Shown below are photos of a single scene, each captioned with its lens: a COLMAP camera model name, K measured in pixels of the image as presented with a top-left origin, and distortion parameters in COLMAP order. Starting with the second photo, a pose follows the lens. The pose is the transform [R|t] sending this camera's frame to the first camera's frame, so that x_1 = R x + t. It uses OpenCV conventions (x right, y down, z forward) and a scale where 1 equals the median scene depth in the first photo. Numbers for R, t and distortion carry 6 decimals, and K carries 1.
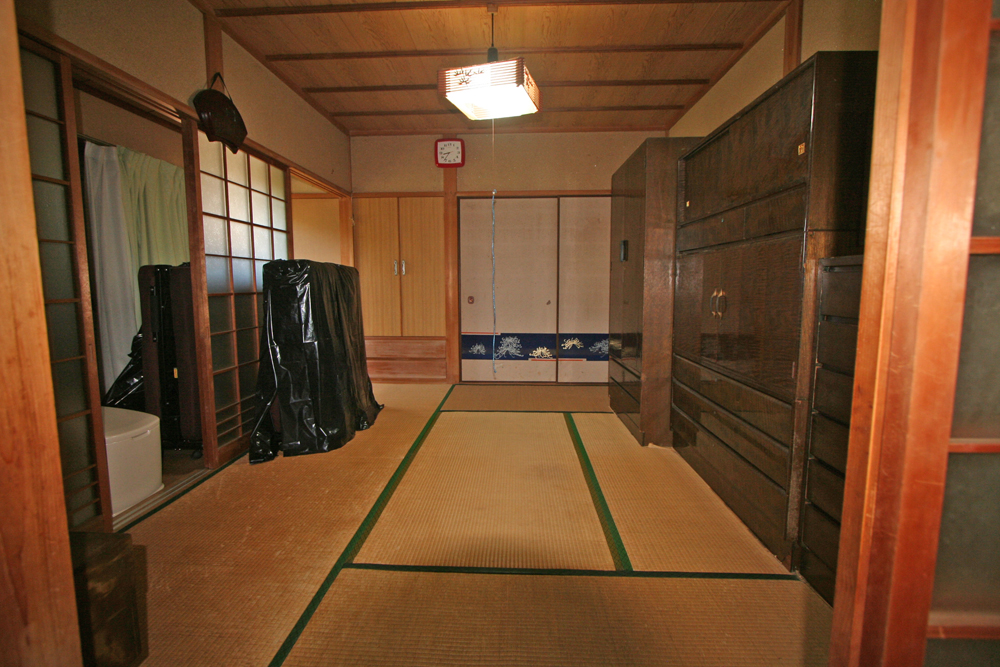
lens RADIAL K [[462.5, 0, 497.6], [0, 462.5, 332.8], [0, 0, 1]] dist [-0.019224, 0.005134]
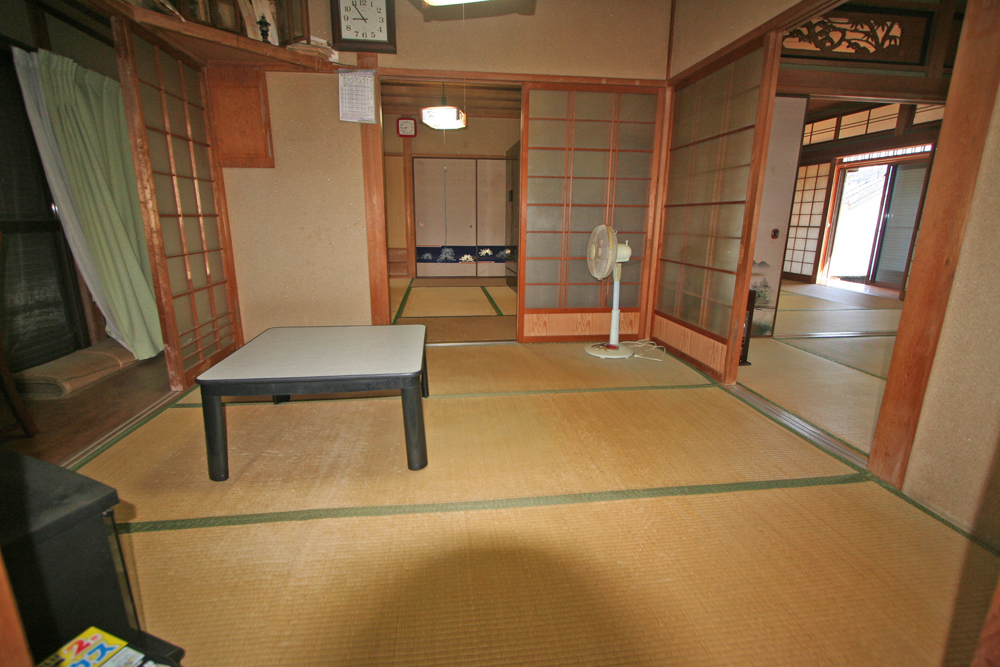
lens RADIAL K [[481.6, 0, 499.8], [0, 481.6, 337.0], [0, 0, 1]] dist [-0.001576, -0.000828]
pose [[0.984667, -0.030580, 0.171742, -0.095567], [0.007293, 0.990871, 0.134618, 0.096039], [-0.174291, -0.131301, 0.975901, -0.742861]]
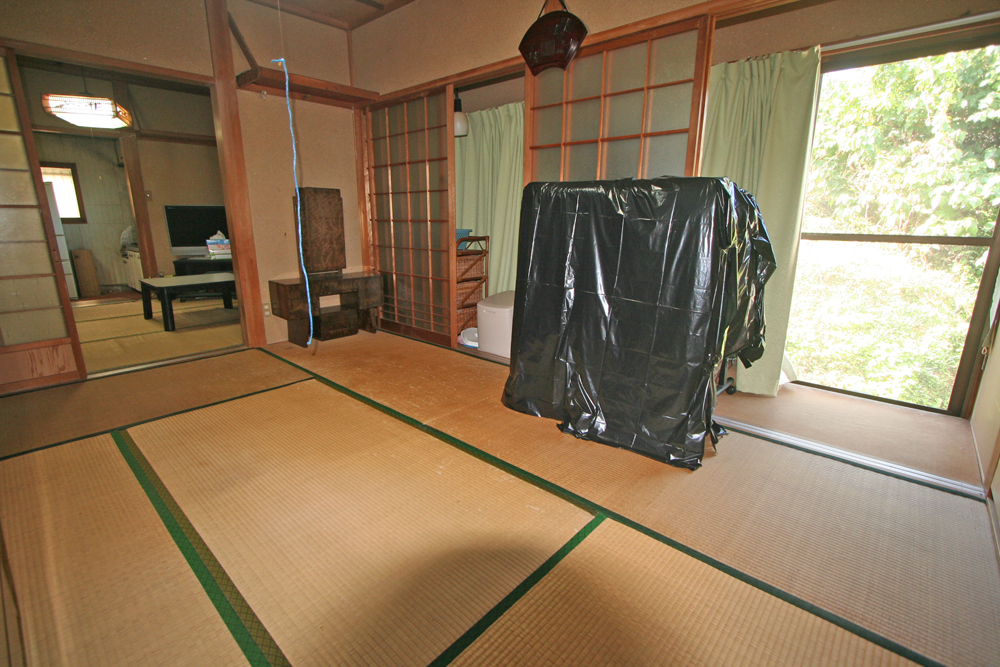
lens RADIAL K [[462.5, 0, 498.1], [0, 462.5, 333.3], [0, 0, 1]] dist [-0.019224, 0.005134]
pose [[-0.639382, 0.187899, -0.745576, 0.192740], [-0.082328, 0.947375, 0.309359, -0.097854], [0.764469, 0.259181, -0.590265, 0.973089]]
